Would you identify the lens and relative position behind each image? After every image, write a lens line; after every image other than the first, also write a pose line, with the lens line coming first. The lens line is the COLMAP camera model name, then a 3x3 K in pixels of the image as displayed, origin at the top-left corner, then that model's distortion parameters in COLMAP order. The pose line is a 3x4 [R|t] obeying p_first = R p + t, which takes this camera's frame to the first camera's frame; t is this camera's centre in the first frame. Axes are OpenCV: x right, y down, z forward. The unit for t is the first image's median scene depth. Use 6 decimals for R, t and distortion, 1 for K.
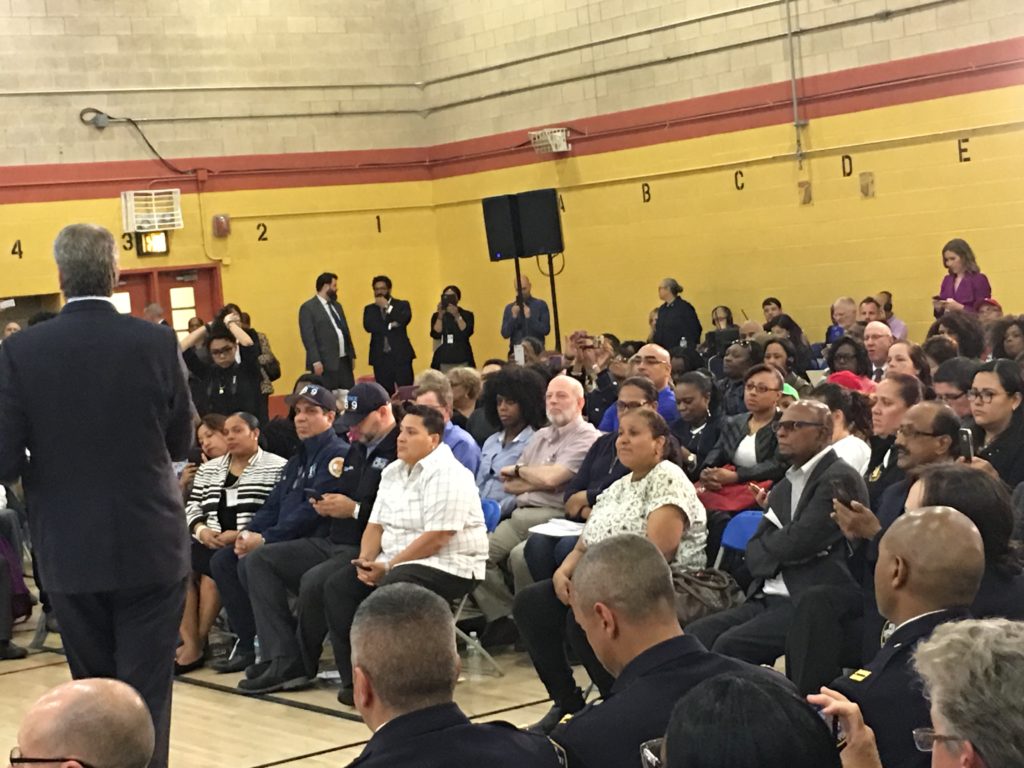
lens RADIAL K [[2073.7, 0, 512.0], [0, 2073.7, 384.0], [0, 0, 1]] dist [-0.014490, 0.252864]
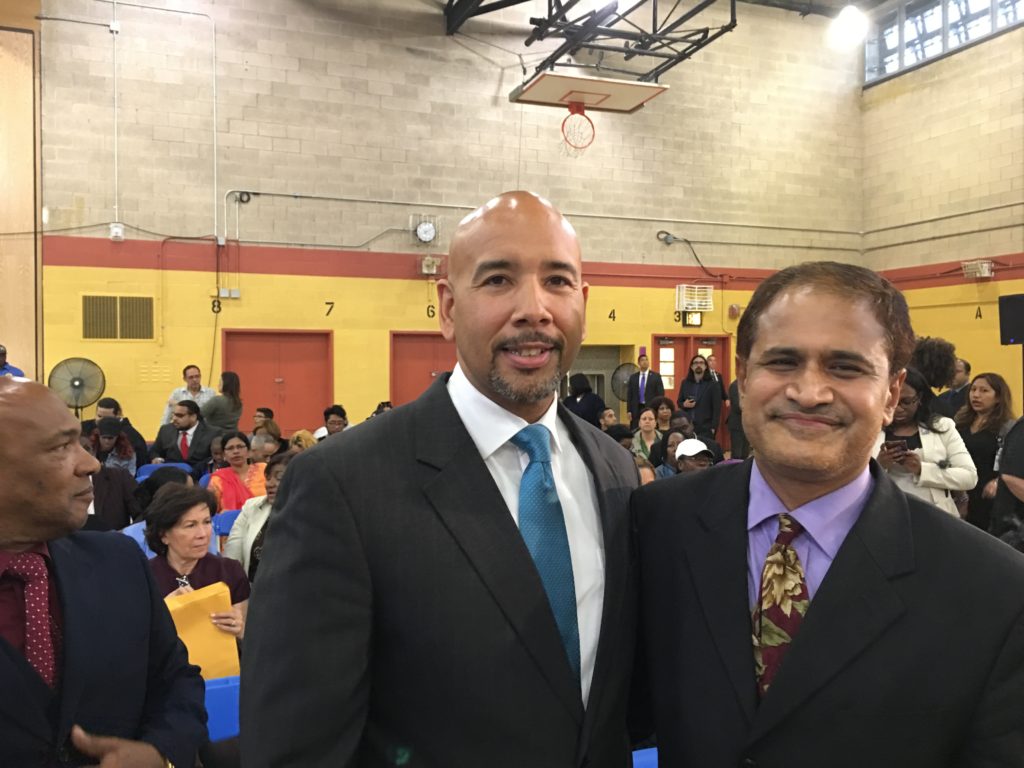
lens RADIAL K [[873.1, 0, 512.0], [0, 873.1, 384.0], [0, 0, 1]] dist [0.008740, -0.058553]
pose [[0.965442, 0.092812, -0.243531, -0.139203], [-0.097034, 0.995267, -0.005371, -0.001446], [0.241880, 0.028816, 0.969878, 0.321369]]
